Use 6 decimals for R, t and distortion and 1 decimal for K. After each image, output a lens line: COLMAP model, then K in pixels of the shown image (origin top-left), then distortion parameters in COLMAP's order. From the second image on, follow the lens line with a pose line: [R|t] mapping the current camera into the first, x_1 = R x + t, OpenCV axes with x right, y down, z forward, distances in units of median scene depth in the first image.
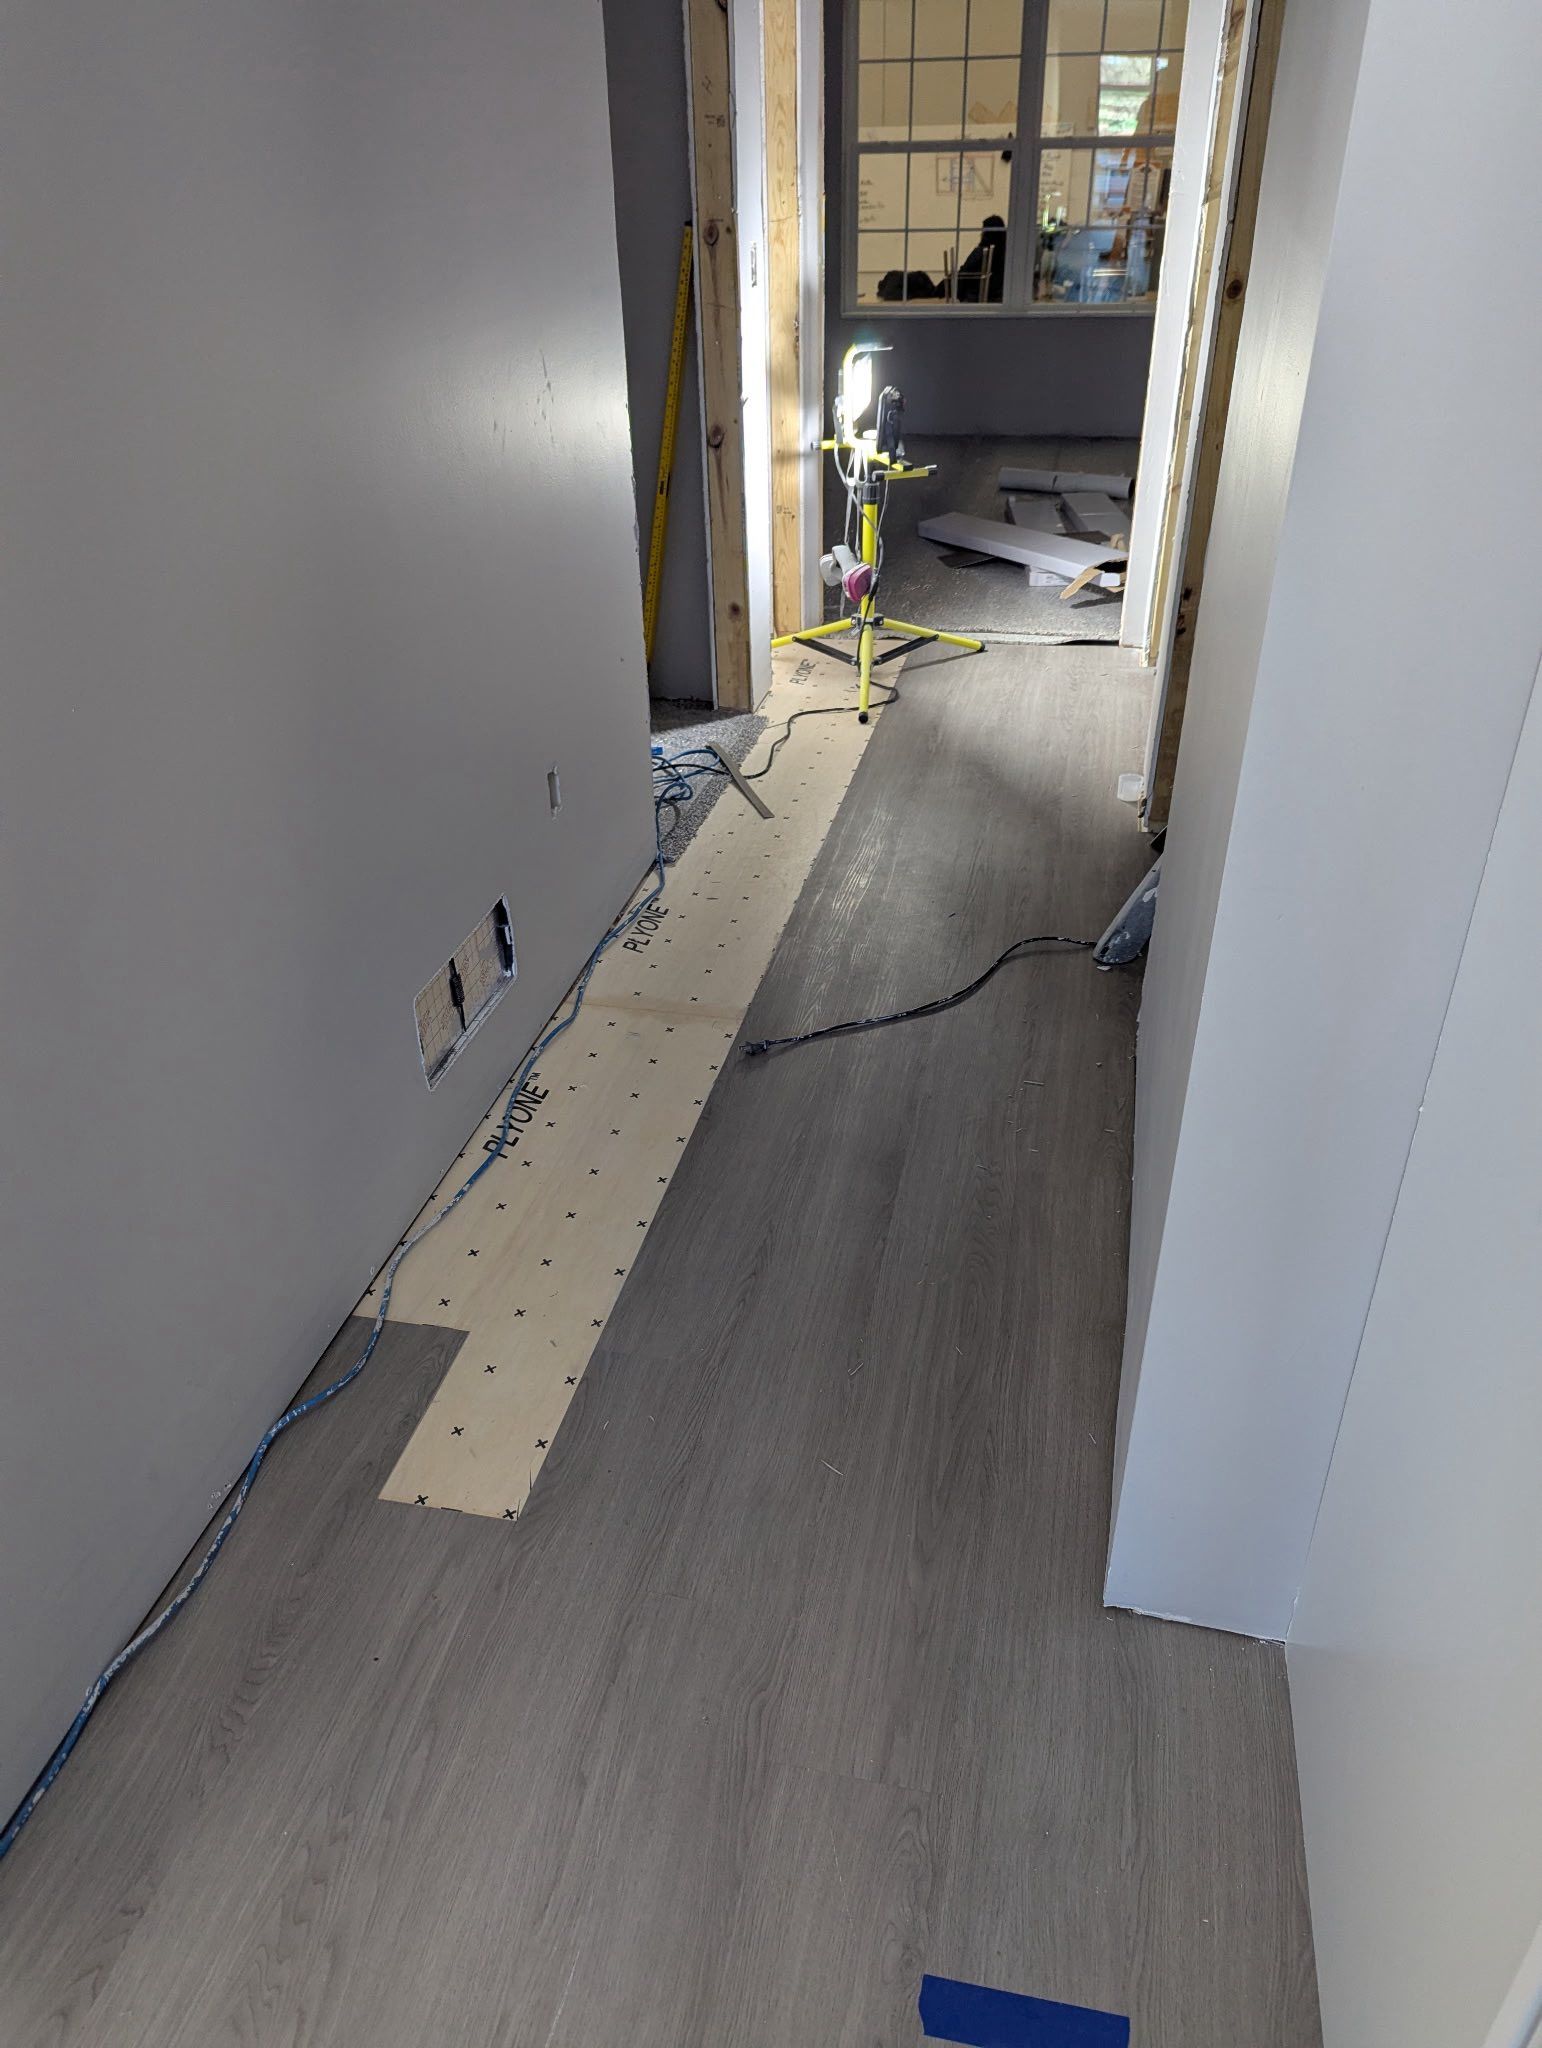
lens RADIAL K [[1501.3, 0, 771.0], [0, 1501.3, 1024.0], [0, 0, 1]] dist [0.084593, 0.000405]
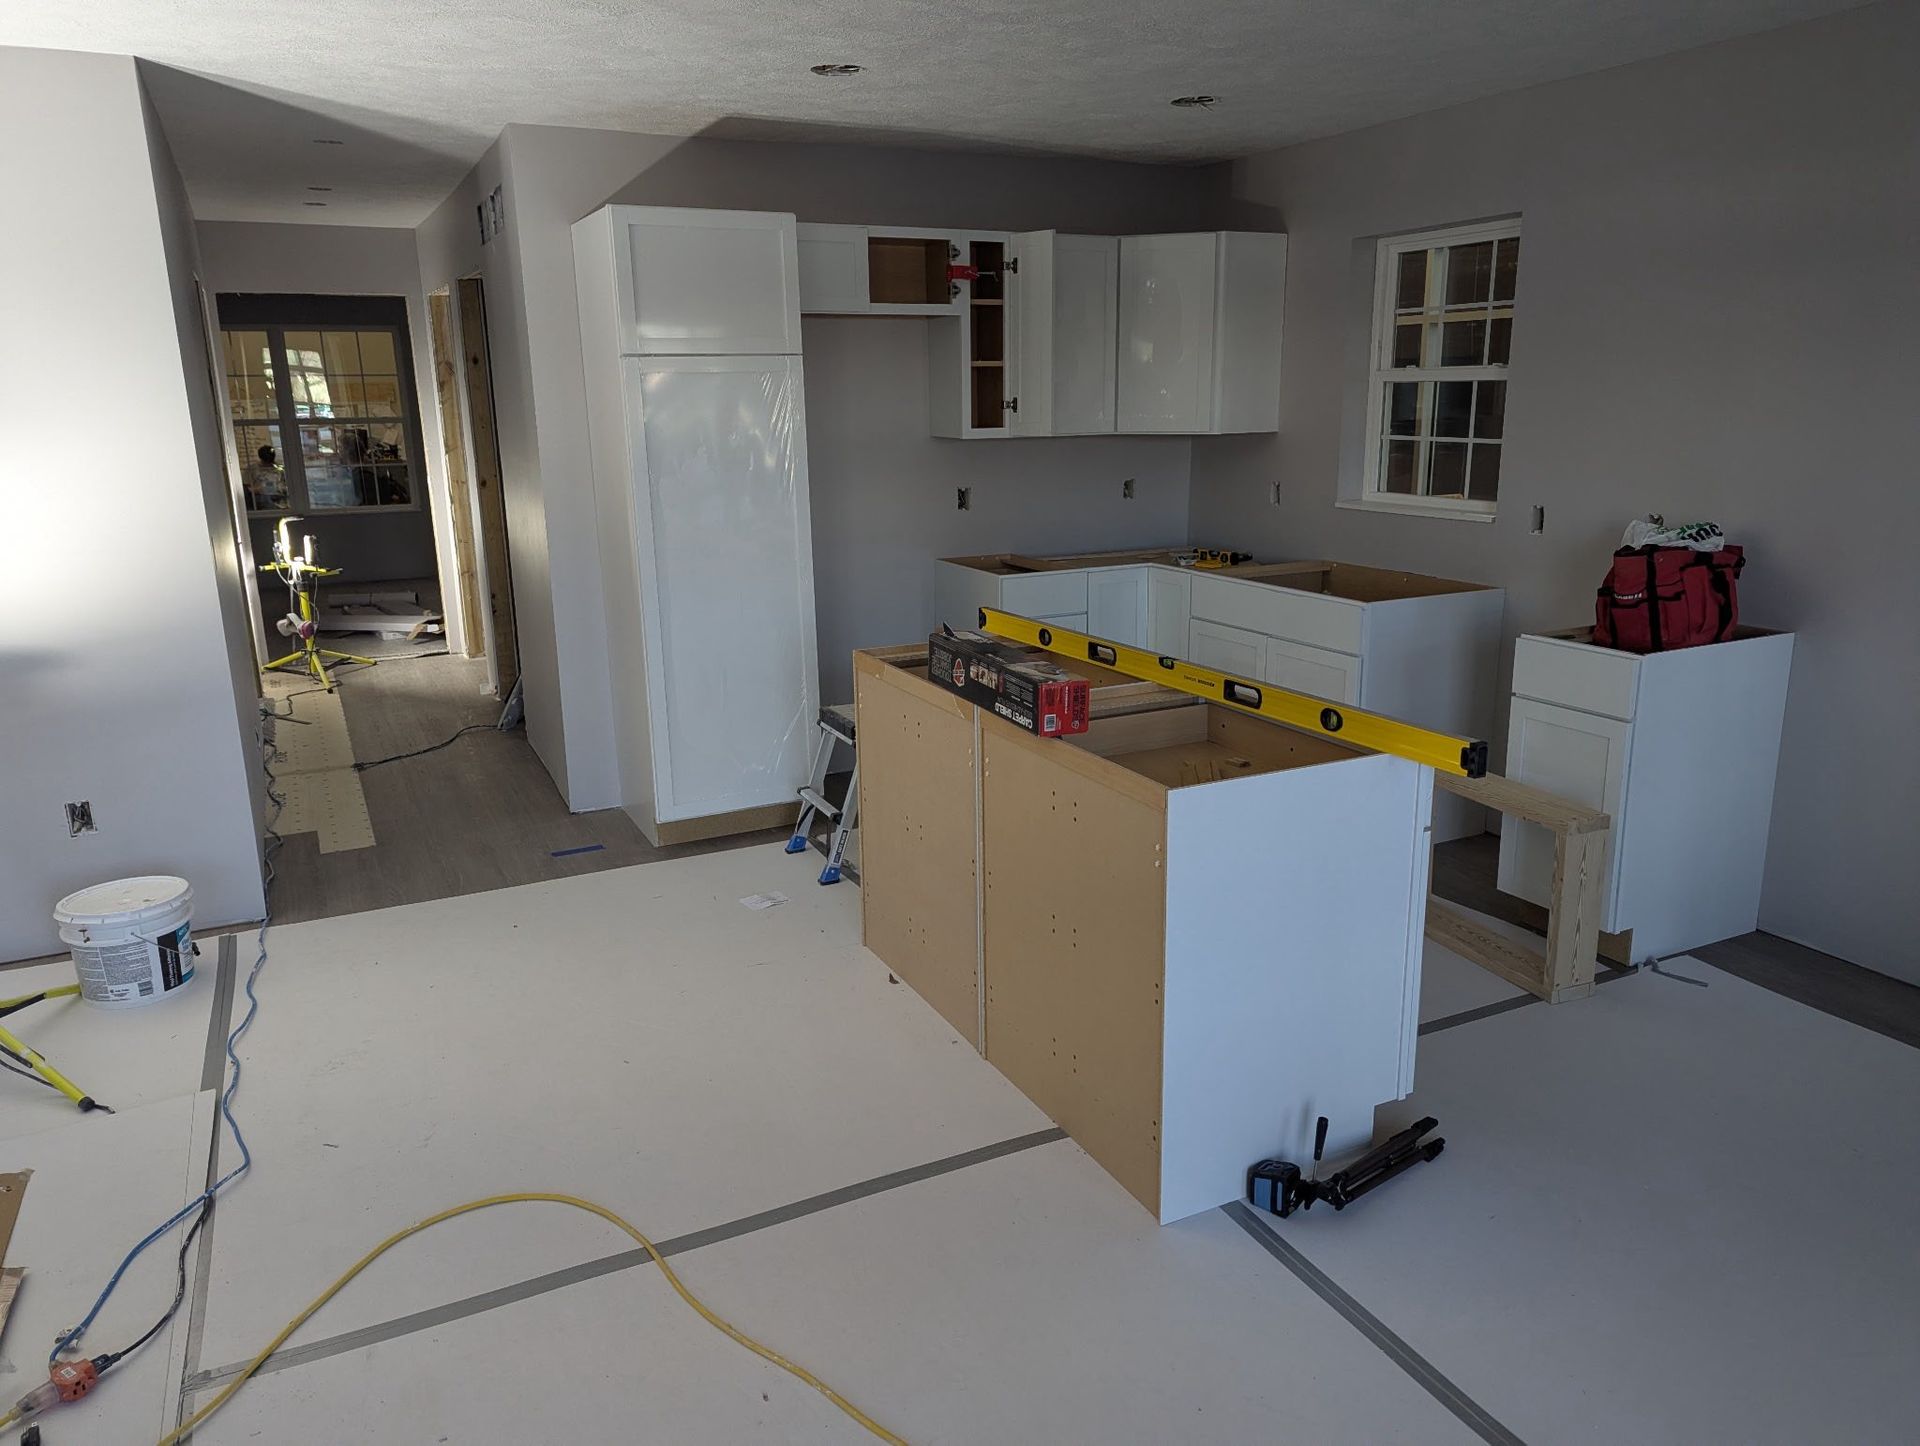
lens RADIAL K [[1318.9, 0, 960.0], [0, 1318.9, 723.0], [0, 0, 1]] dist [0.001968, 0.000135]
pose [[0.781276, -0.143613, 0.607440, -0.317309], [0.311546, 0.933003, -0.180120, 0.362461], [-0.540876, 0.329969, 0.773675, -0.669666]]
